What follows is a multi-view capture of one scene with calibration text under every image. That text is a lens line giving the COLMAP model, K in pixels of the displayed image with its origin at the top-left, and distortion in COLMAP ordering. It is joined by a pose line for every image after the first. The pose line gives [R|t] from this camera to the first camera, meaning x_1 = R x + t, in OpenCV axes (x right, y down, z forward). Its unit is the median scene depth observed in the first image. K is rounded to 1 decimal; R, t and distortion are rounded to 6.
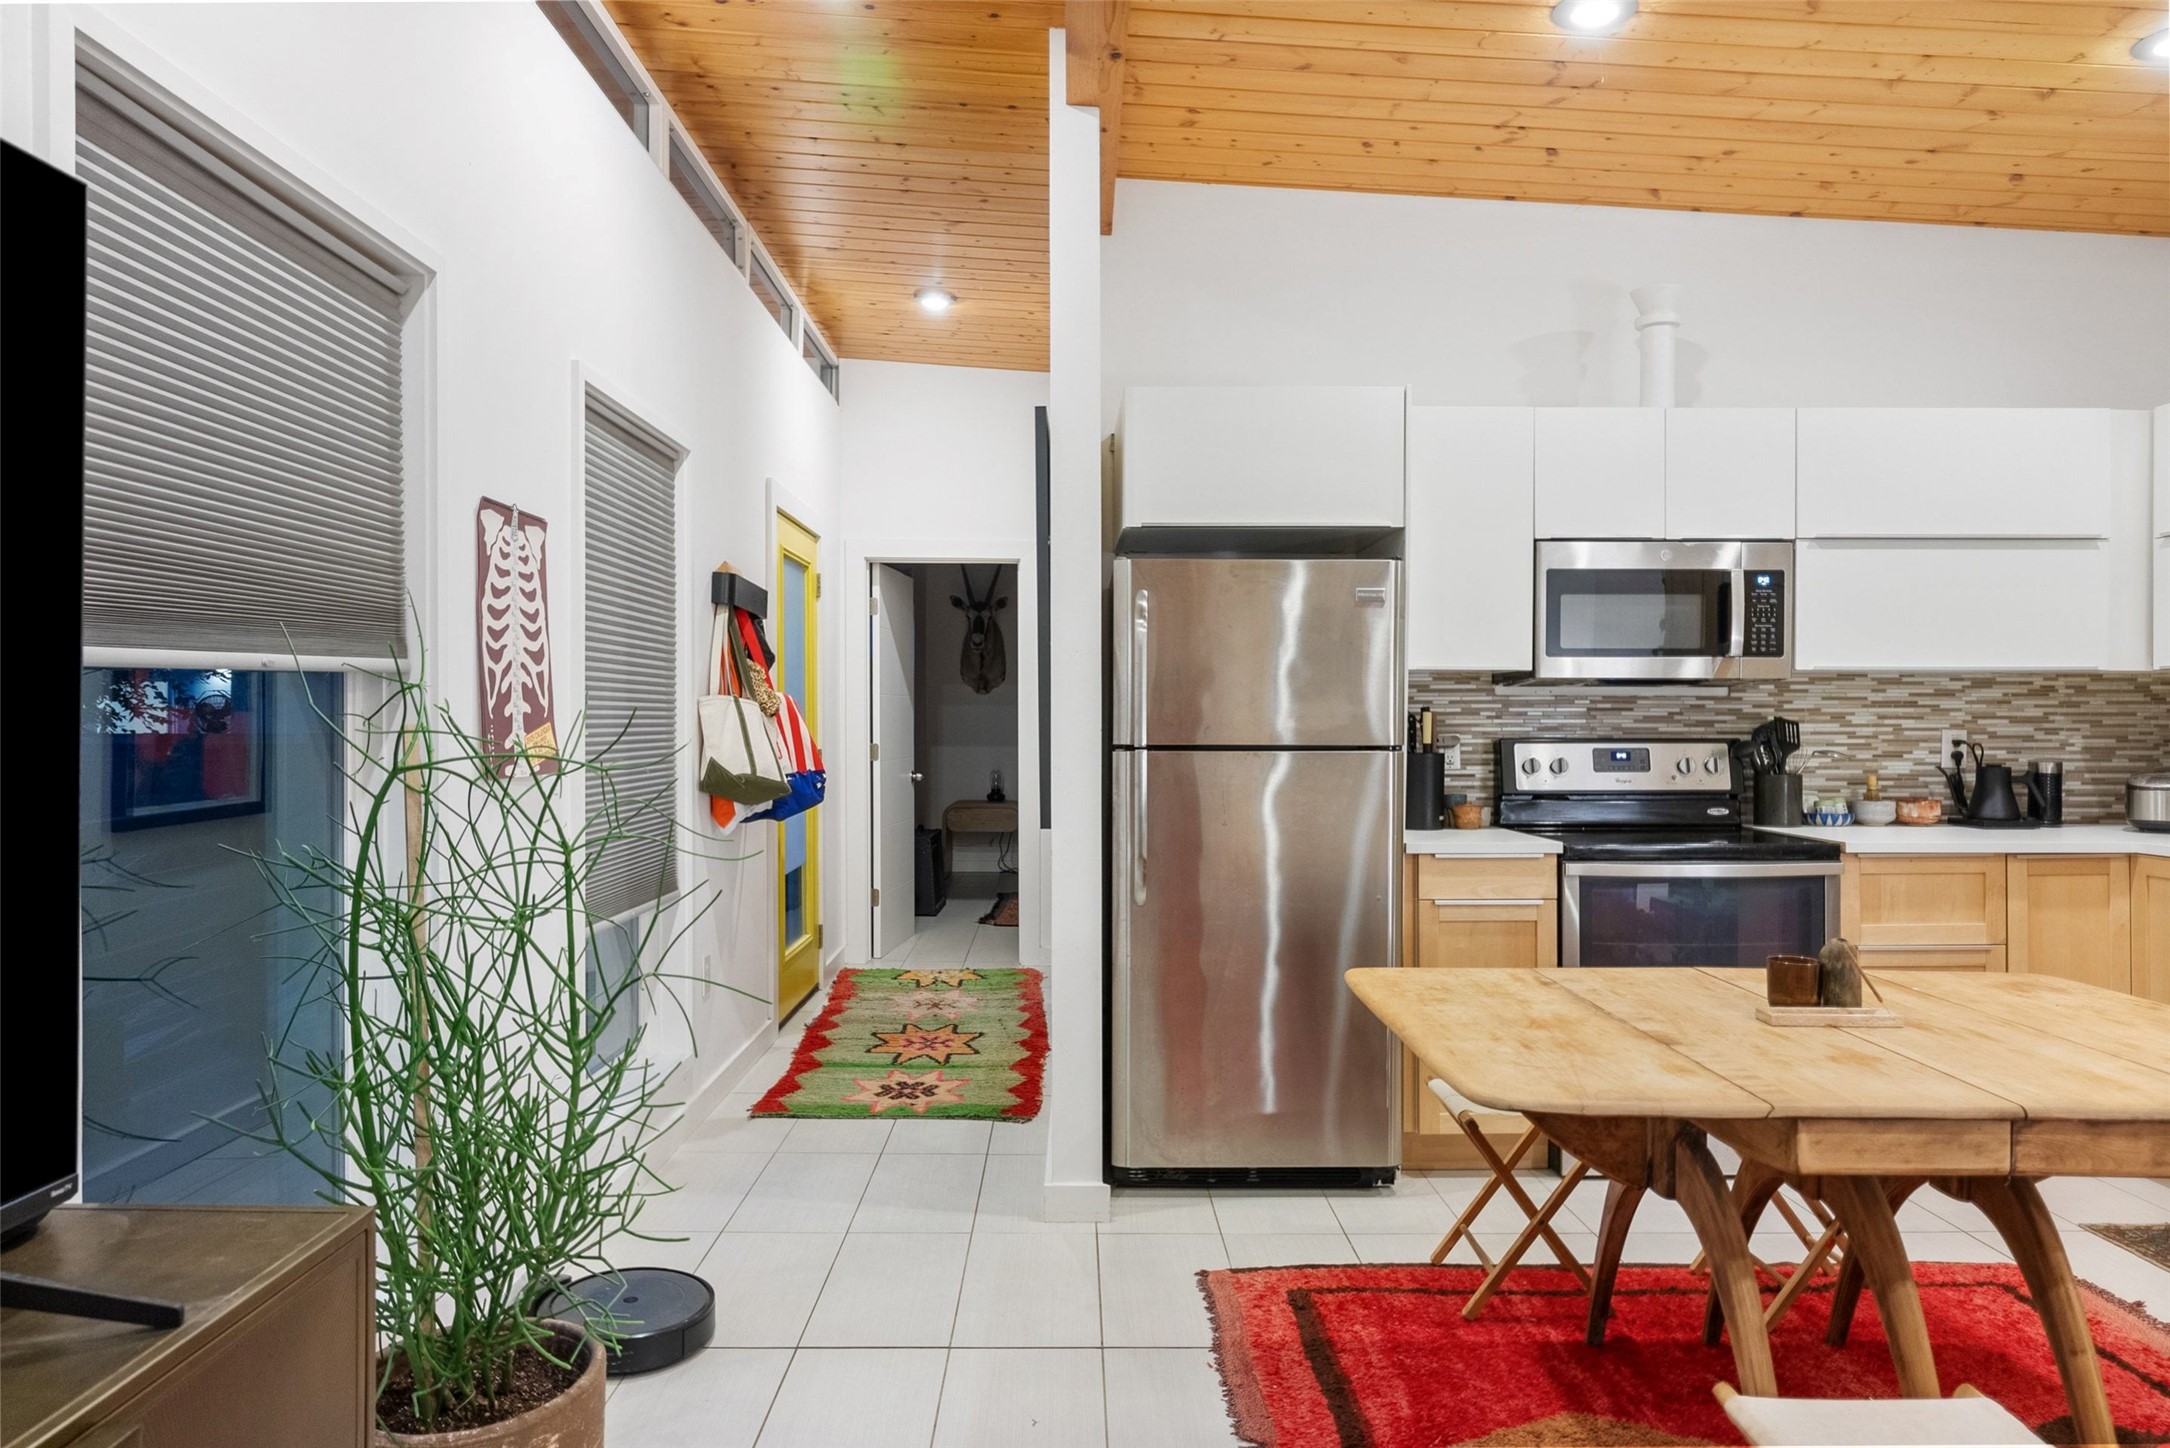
lens RADIAL K [[1369.3, 0, 1080.8], [0, 1369.3, 680.7], [0, 0, 1]] dist [-0.000888, -0.000988]
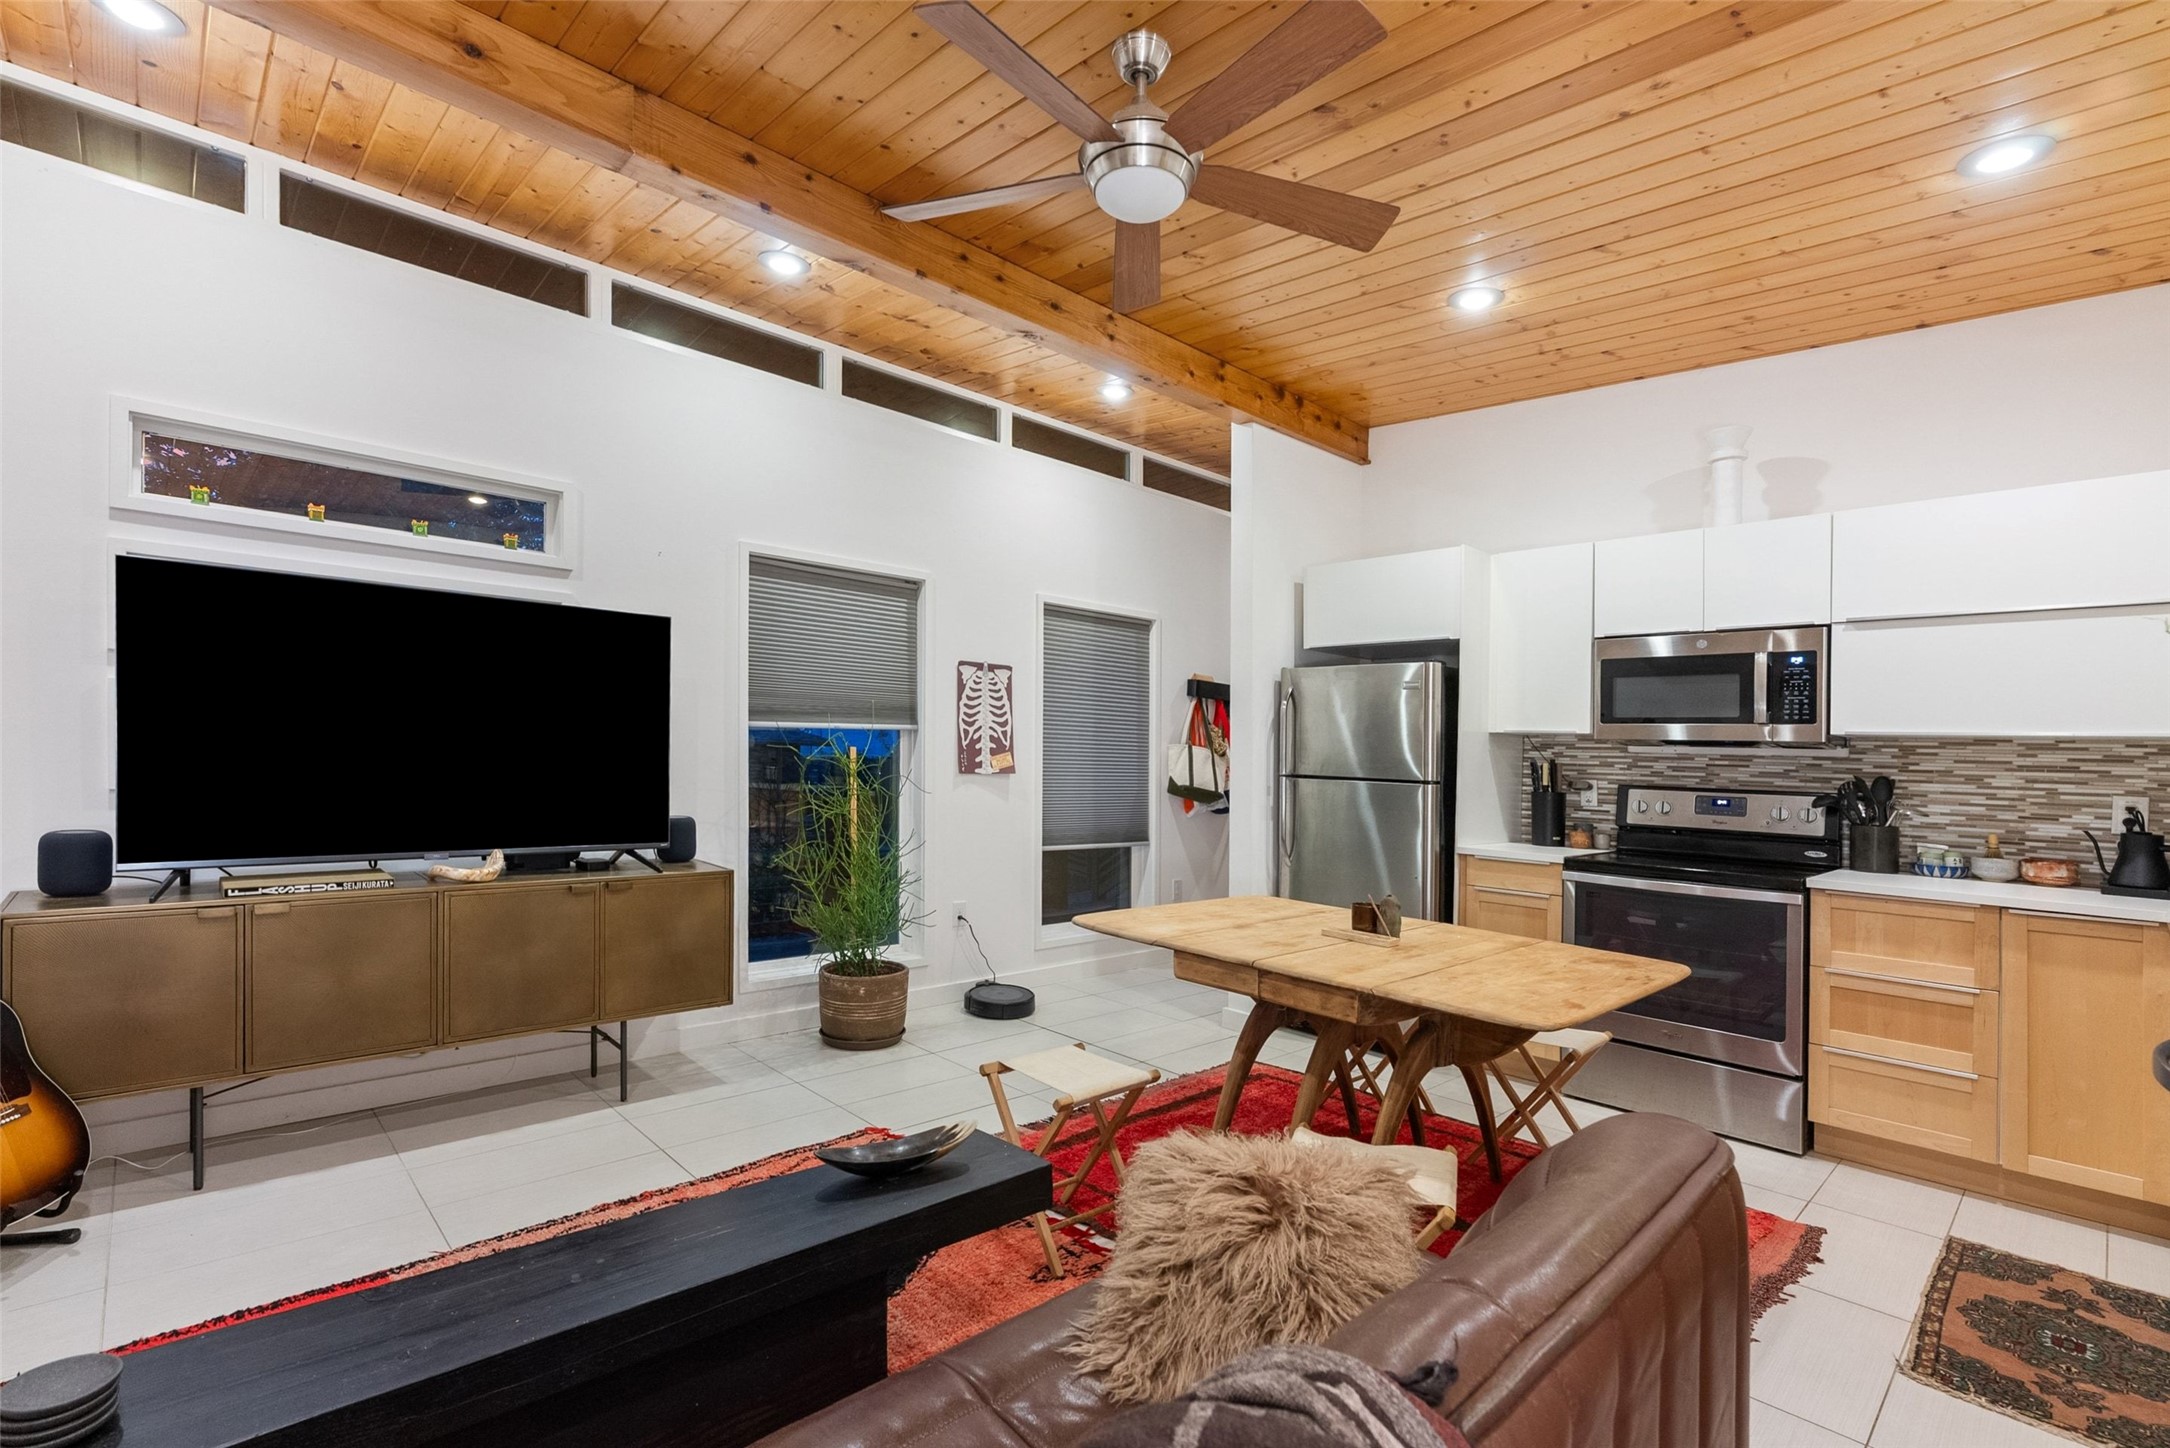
lens RADIAL K [[980.1, 0, 1082.7], [0, 980.1, 745.9], [0, 0, 1]] dist [-0.001046, 0.000071]
pose [[0.682131, 0.015346, -0.731069, 0.682262], [-0.012225, 0.999879, 0.009582, 0.001571], [0.731128, 0.002401, 0.682236, -0.043775]]
